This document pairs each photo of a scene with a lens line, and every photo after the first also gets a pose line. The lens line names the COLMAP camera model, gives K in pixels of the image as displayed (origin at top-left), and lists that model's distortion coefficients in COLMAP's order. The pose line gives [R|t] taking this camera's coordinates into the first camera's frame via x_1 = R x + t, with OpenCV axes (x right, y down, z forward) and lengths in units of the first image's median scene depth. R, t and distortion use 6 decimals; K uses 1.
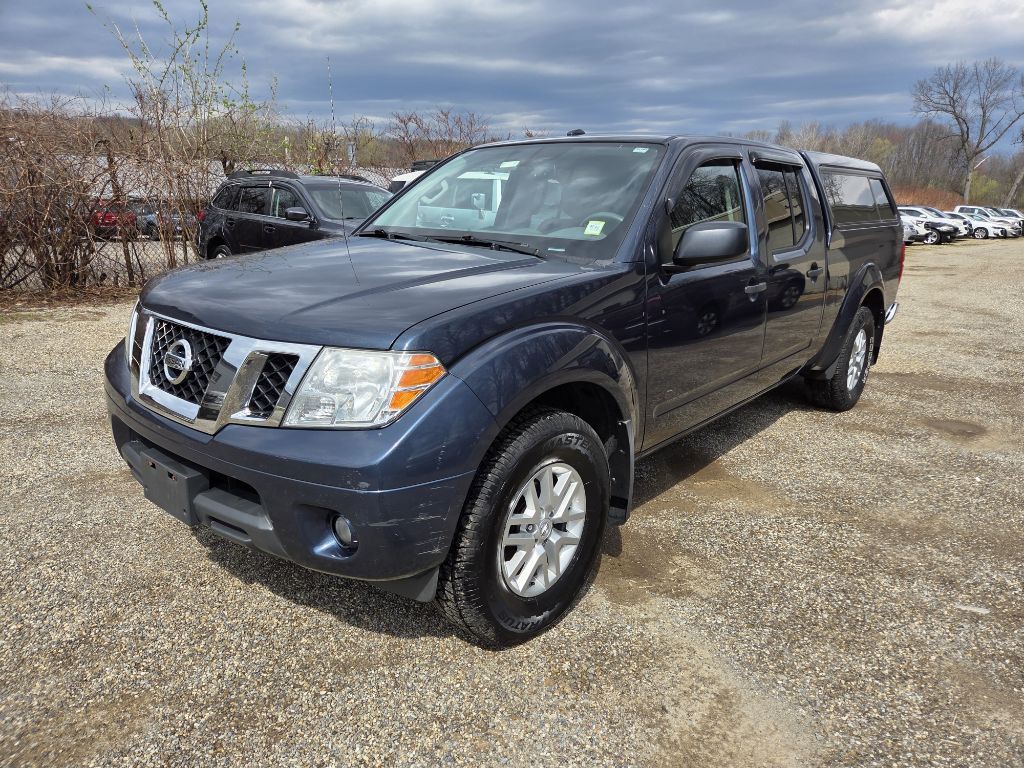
lens RADIAL K [[682.7, 0, 503.9], [0, 682.7, 379.2], [0, 0, 1]] dist [0.064232, -0.047804]
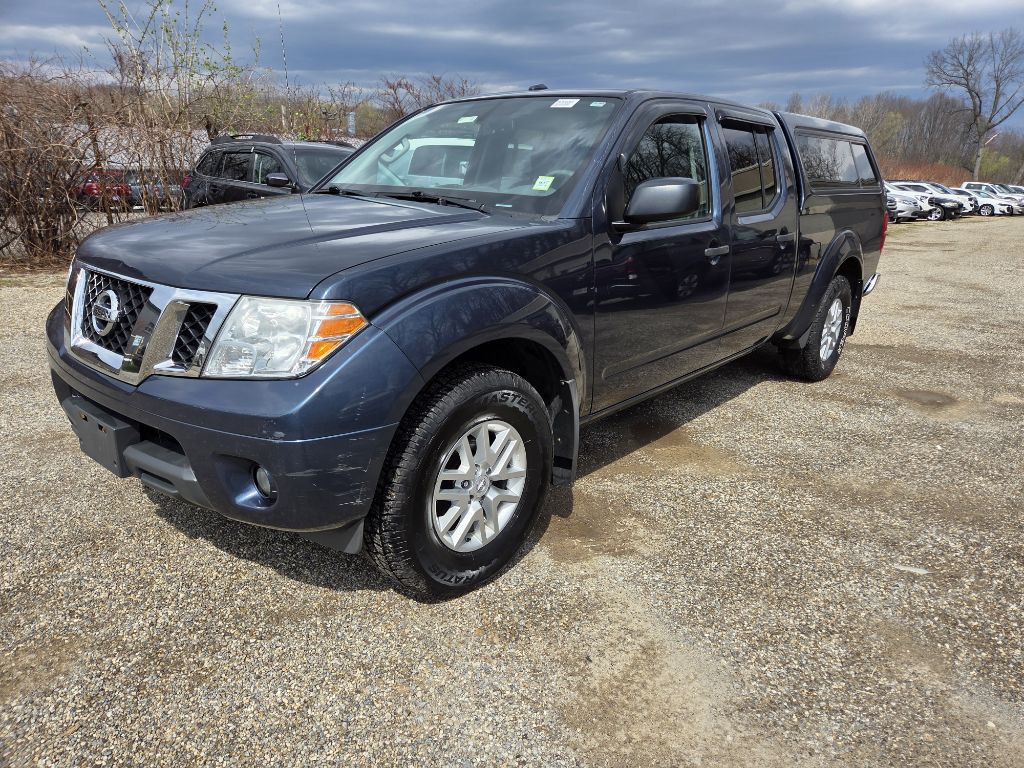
lens RADIAL K [[680.2, 0, 510.1], [0, 680.2, 397.4], [0, 0, 1]] dist [0.057880, -0.042260]
pose [[0.999947, 0.008689, -0.005491, 0.102838], [-0.008369, 0.998403, 0.055865, 0.032536], [0.005967, -0.055816, 0.998423, 0.012672]]
